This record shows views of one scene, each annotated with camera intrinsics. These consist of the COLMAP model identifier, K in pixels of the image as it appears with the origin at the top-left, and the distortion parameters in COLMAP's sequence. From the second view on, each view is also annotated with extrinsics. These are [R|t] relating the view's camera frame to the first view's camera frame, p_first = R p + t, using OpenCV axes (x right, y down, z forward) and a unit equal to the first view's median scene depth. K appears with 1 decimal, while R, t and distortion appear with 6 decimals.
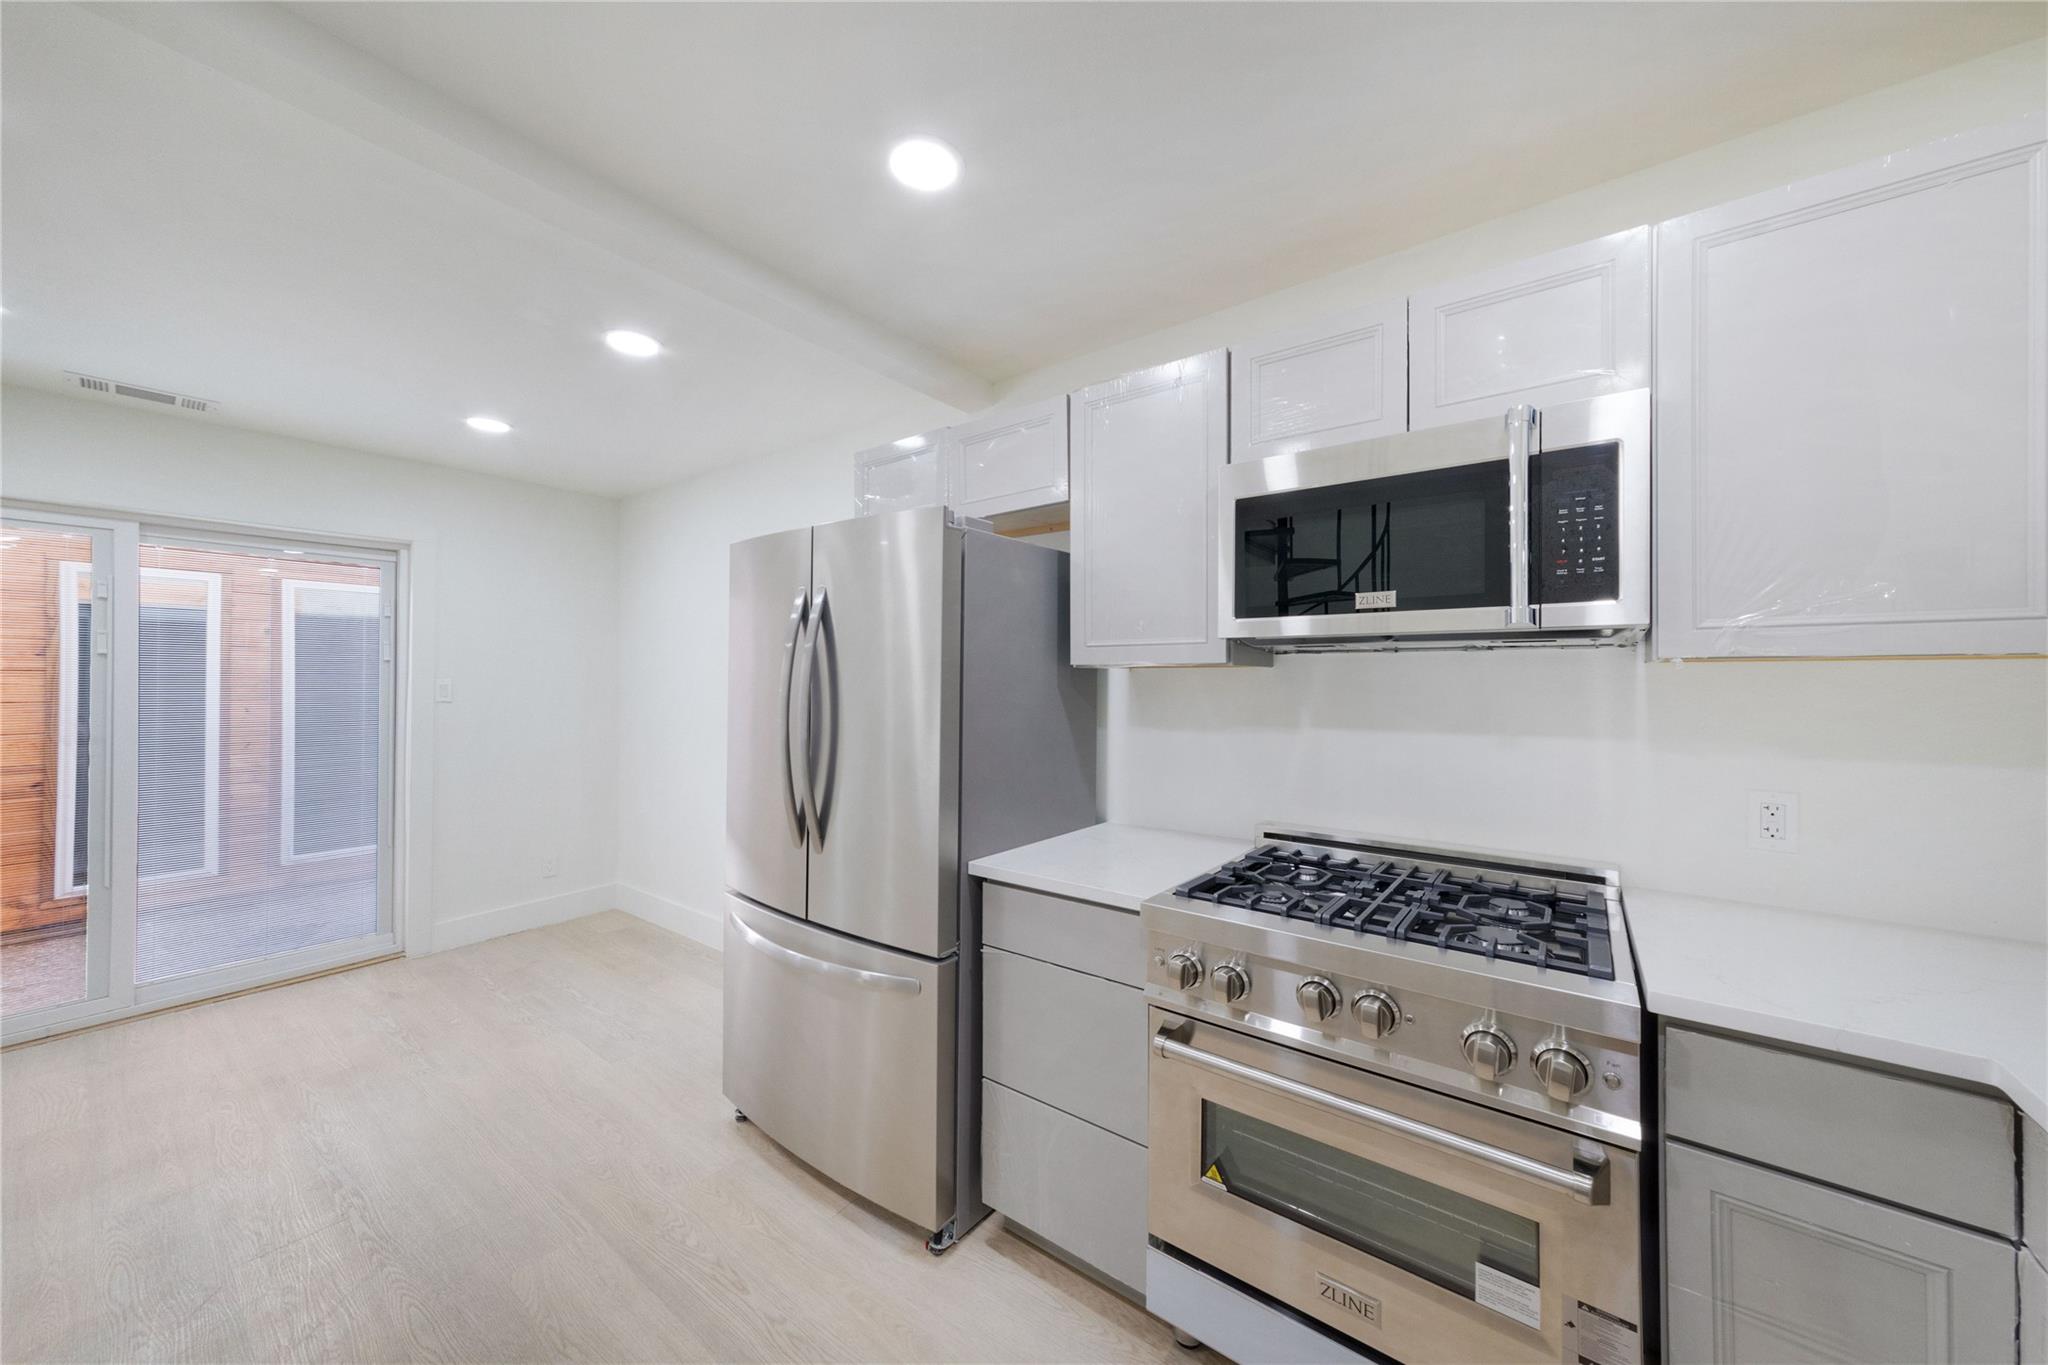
lens RADIAL K [[722.8, 0, 1042.5], [0, 722.8, 673.3], [0, 0, 1]] dist [0.000605, 0.000056]
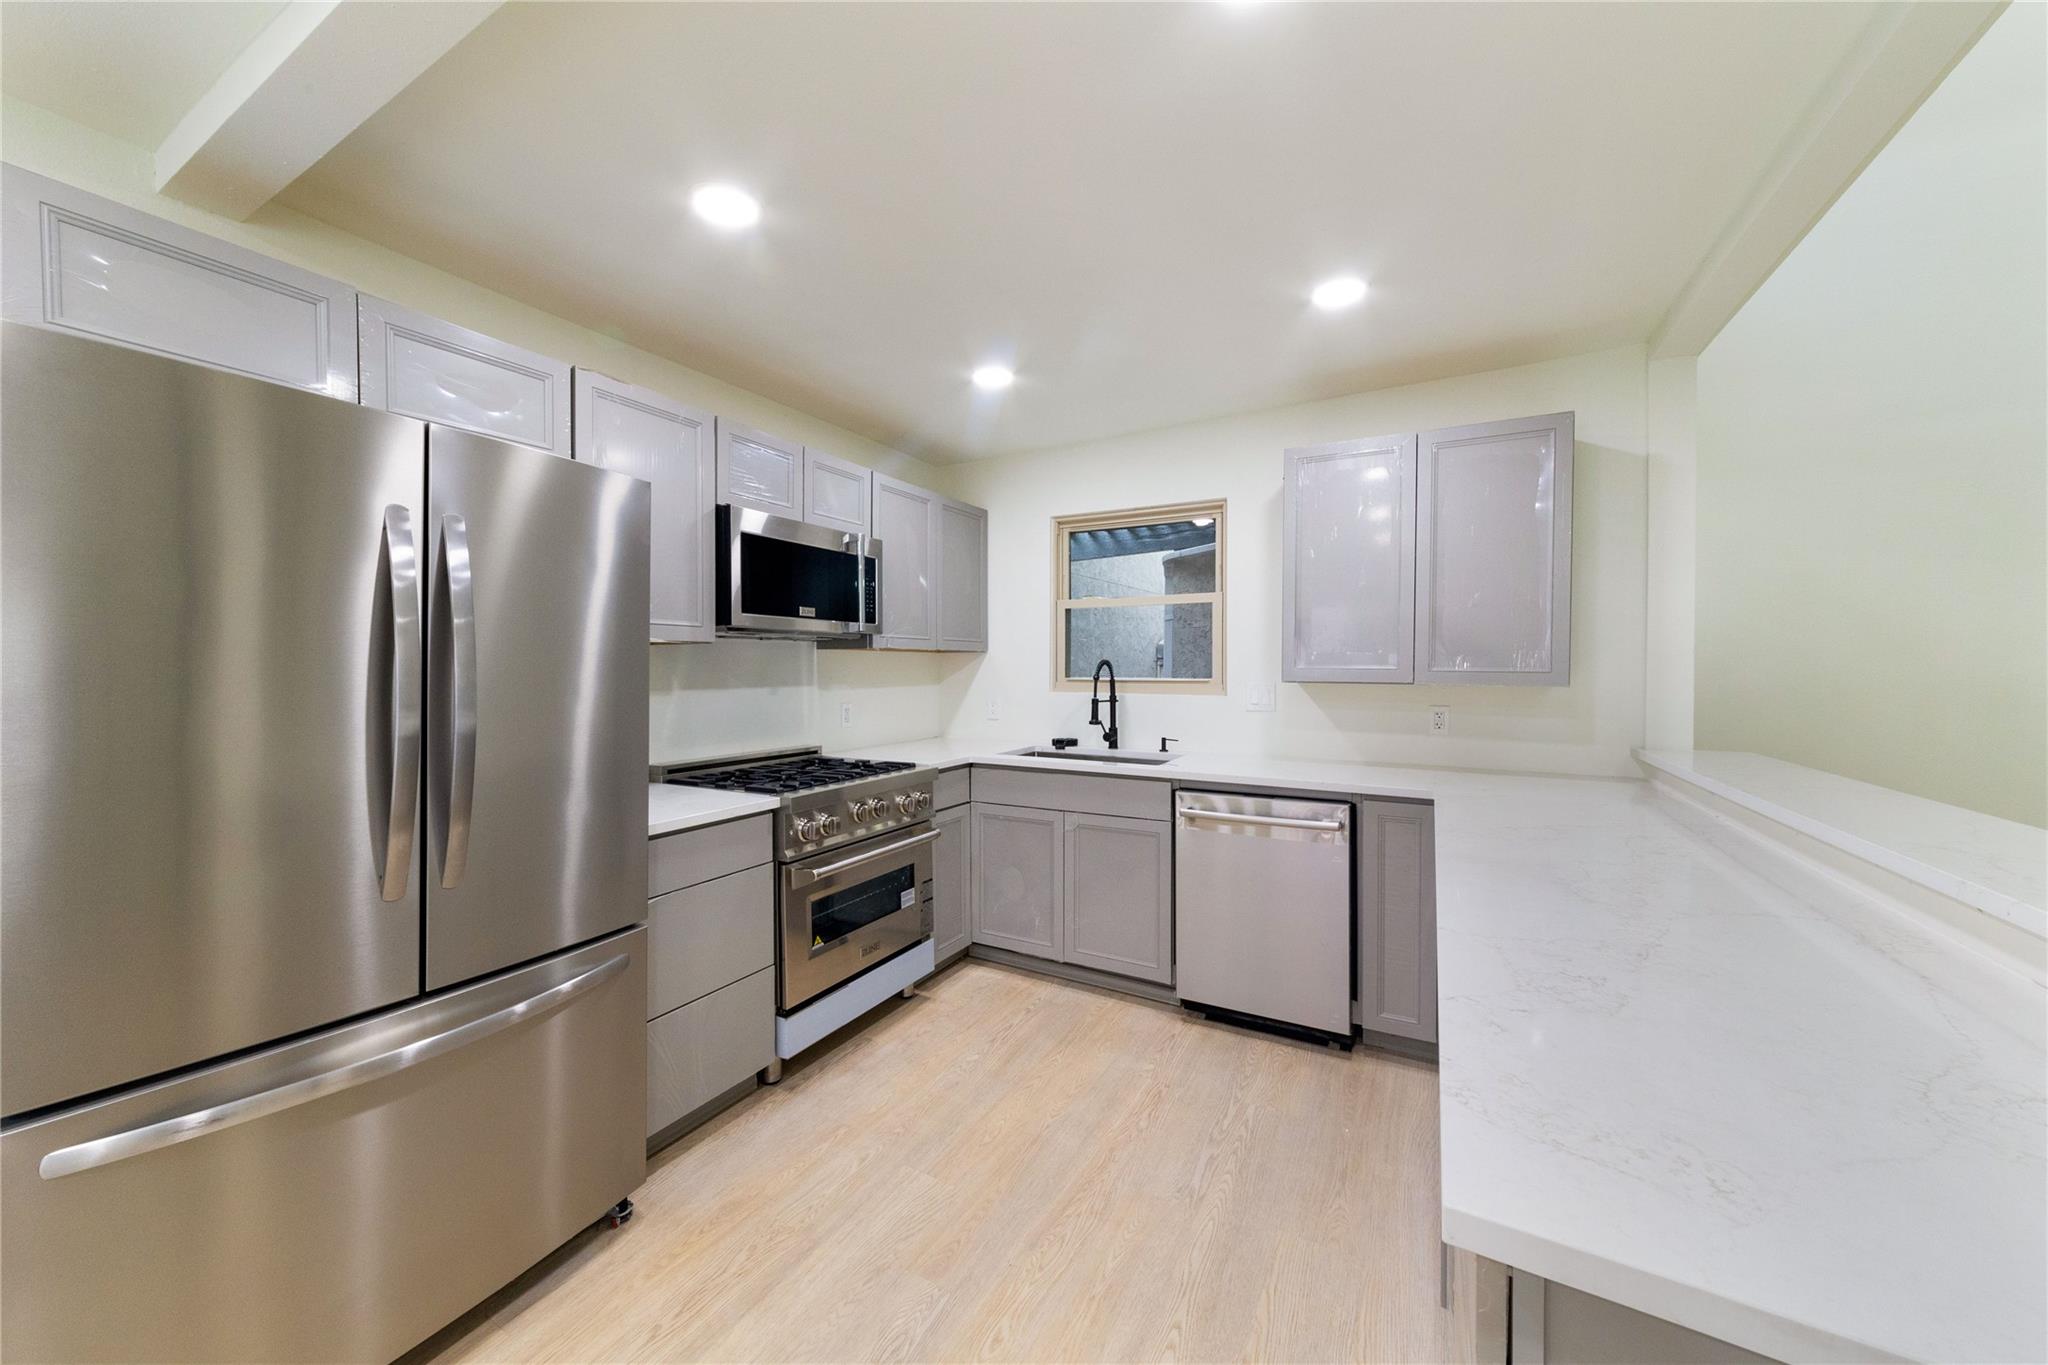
lens RADIAL K [[721.6, 0, 1024.2], [0, 721.6, 677.7], [0, 0, 1]] dist [0.002294, 0.000533]
pose [[-0.129819, -0.014506, 0.991432, -1.053672], [-0.007997, 0.999876, 0.013583, 0.026579], [-0.991505, -0.006165, -0.129919, 0.511826]]
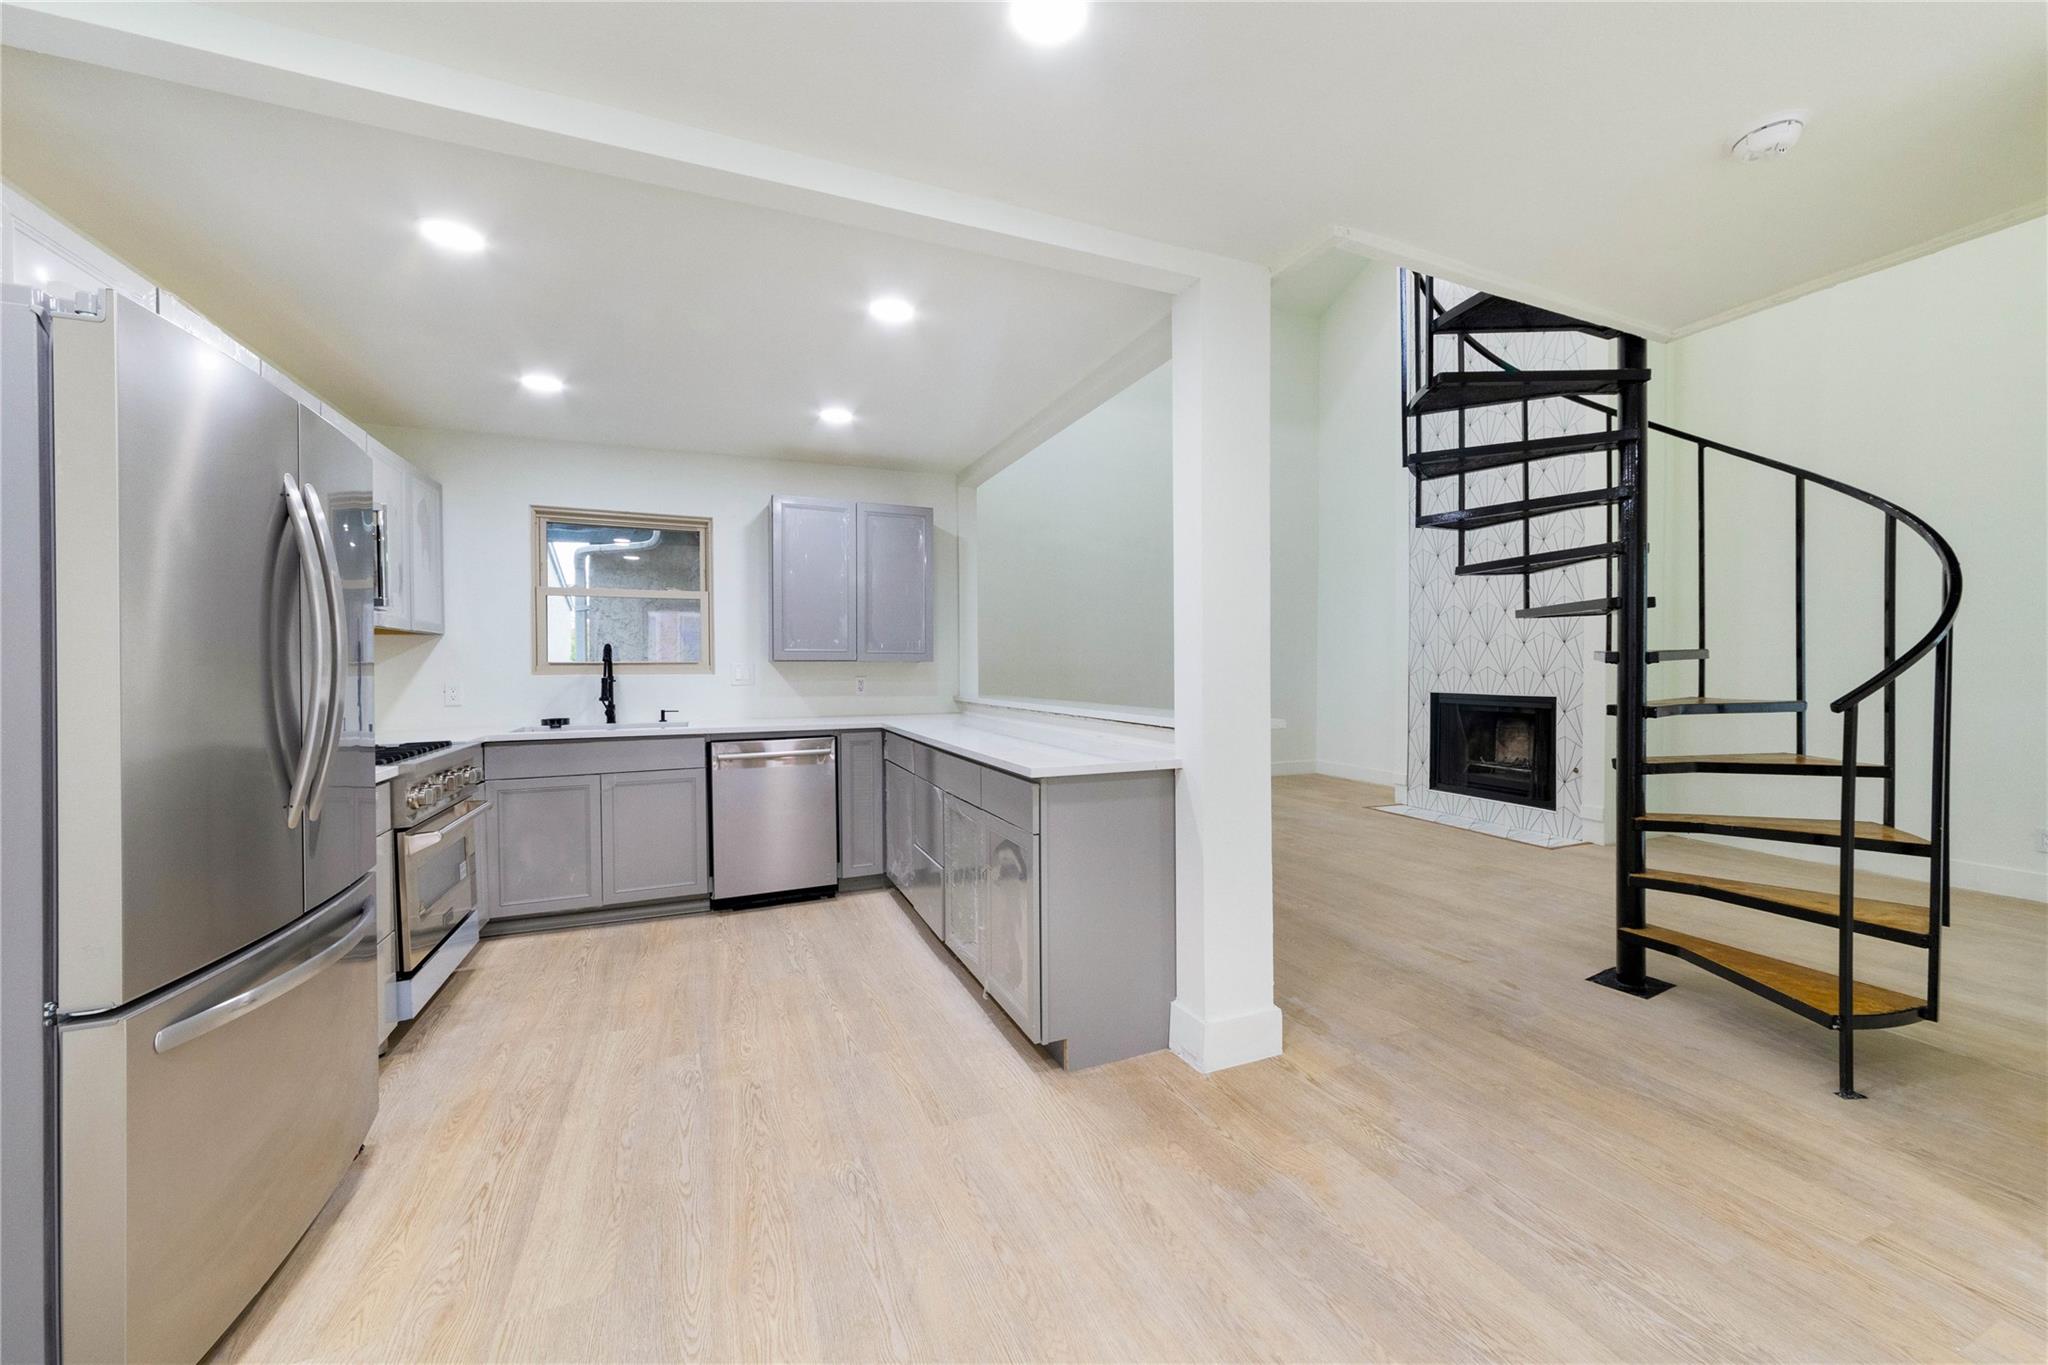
lens RADIAL K [[756.7, 0, 1026.2], [0, 756.7, 678.6], [0, 0, 1]] dist [-0.002554, -0.000135]
pose [[-0.864184, -0.000078, 0.503175, -1.355482], [0.004405, 0.999961, 0.007720, 0.085270], [-0.503156, 0.008887, -0.864150, 1.258725]]
